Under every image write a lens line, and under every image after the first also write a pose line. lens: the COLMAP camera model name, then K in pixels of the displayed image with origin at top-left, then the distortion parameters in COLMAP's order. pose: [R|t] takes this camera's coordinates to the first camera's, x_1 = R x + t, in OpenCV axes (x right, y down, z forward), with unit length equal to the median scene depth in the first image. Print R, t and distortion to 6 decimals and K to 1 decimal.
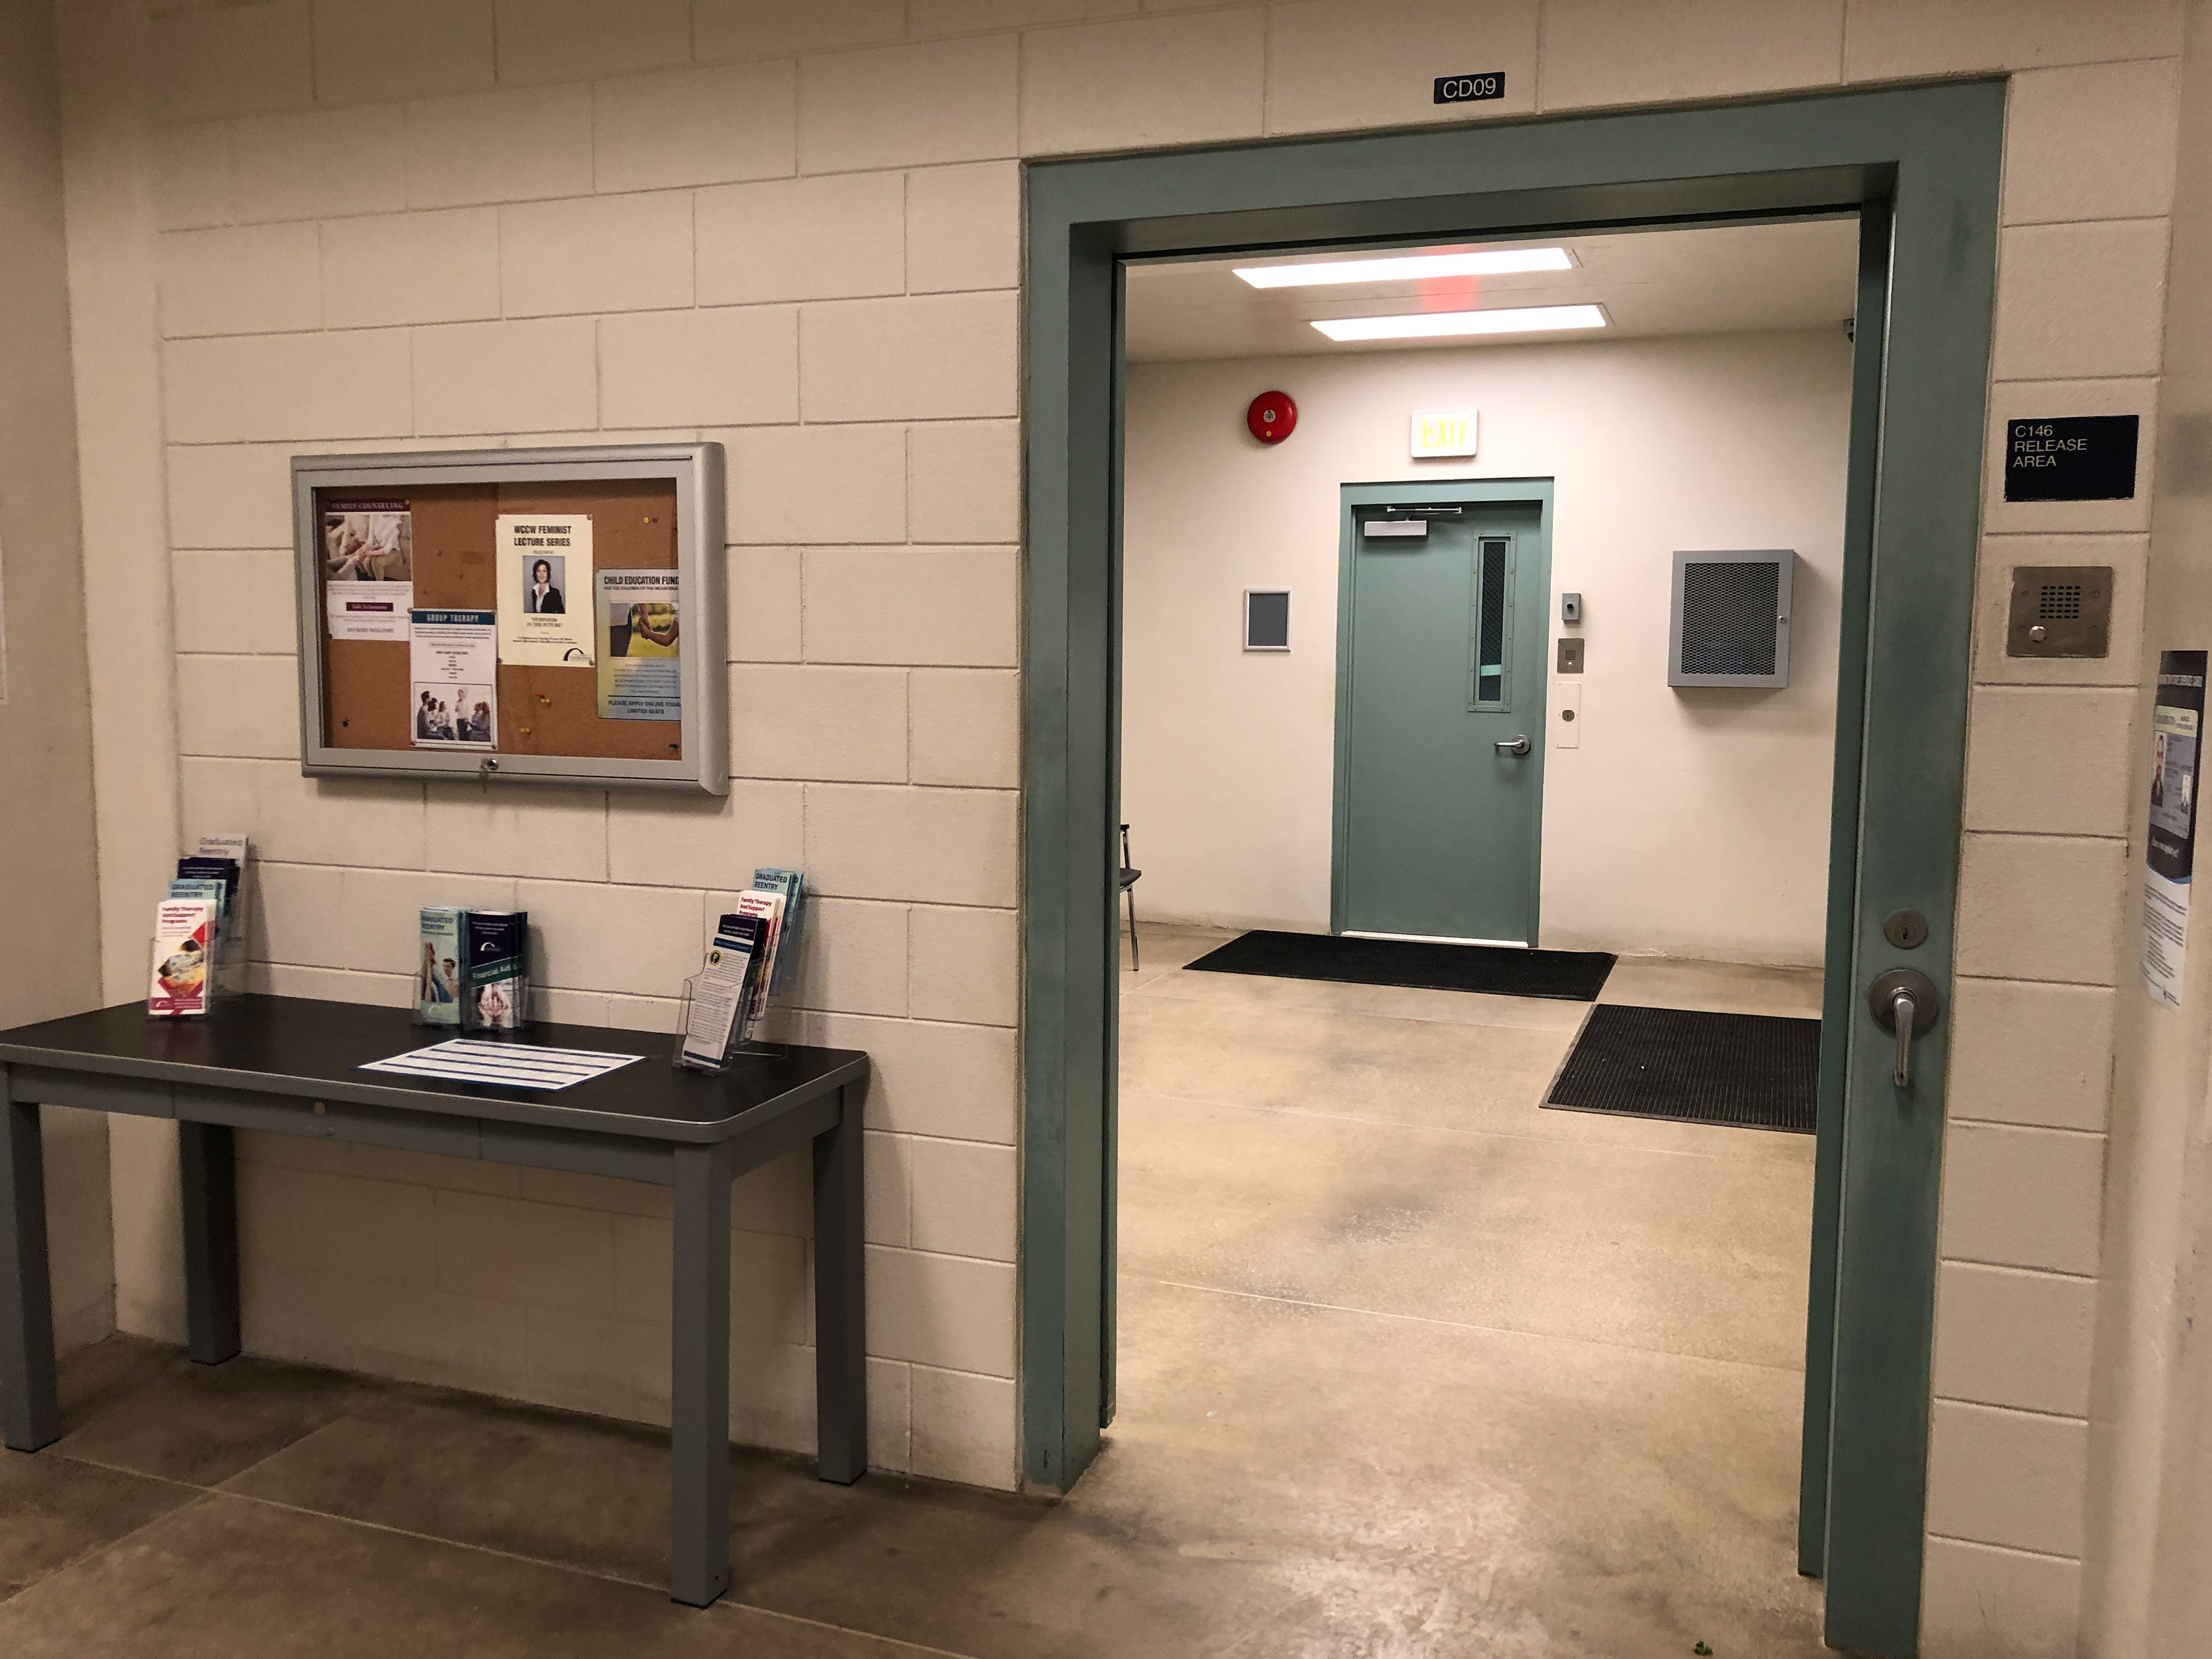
lens RADIAL K [[1810.7, 0, 1108.3], [0, 1810.7, 834.4], [0, 0, 1]] dist [0.009028, 0.001248]
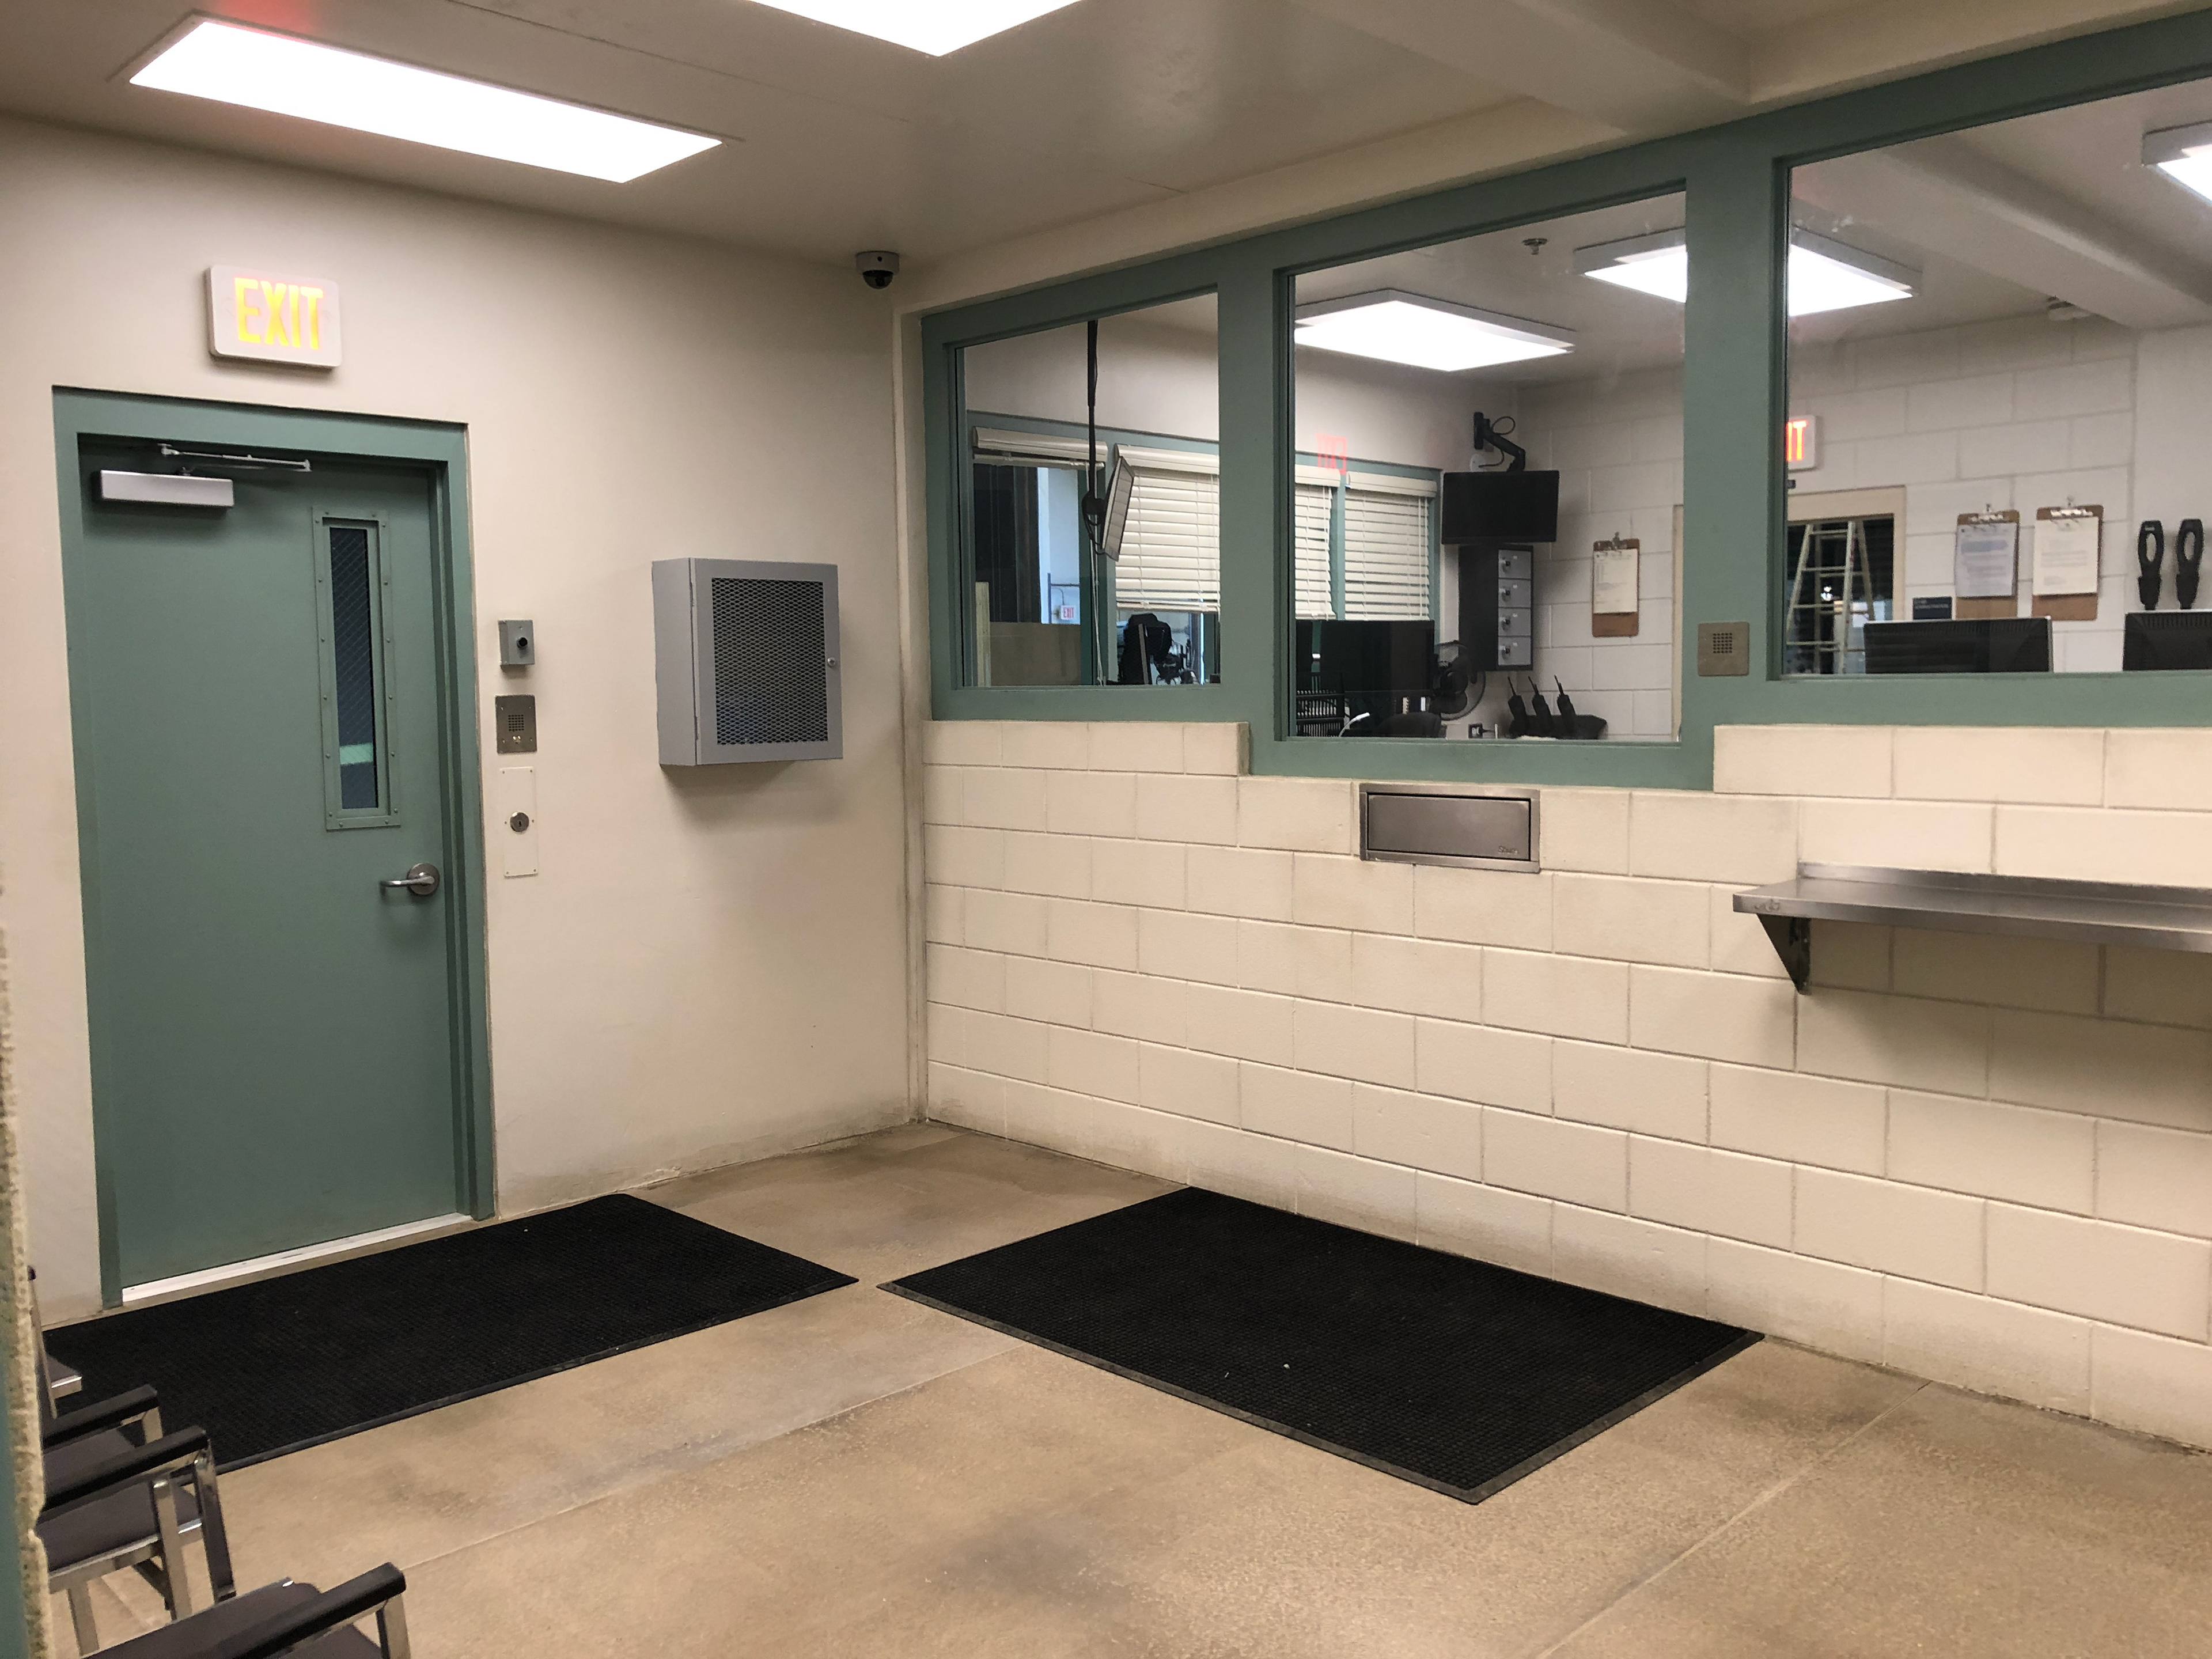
lens RADIAL K [[1810.7, 0, 1105.9], [0, 1810.7, 810.6], [0, 0, 1]] dist [0.009028, 0.001248]
pose [[0.421164, -0.072764, 0.904061, -0.208834], [0.114670, 0.993050, 0.026506, -0.063048], [-0.899706, 0.092505, 0.426581, 0.564732]]
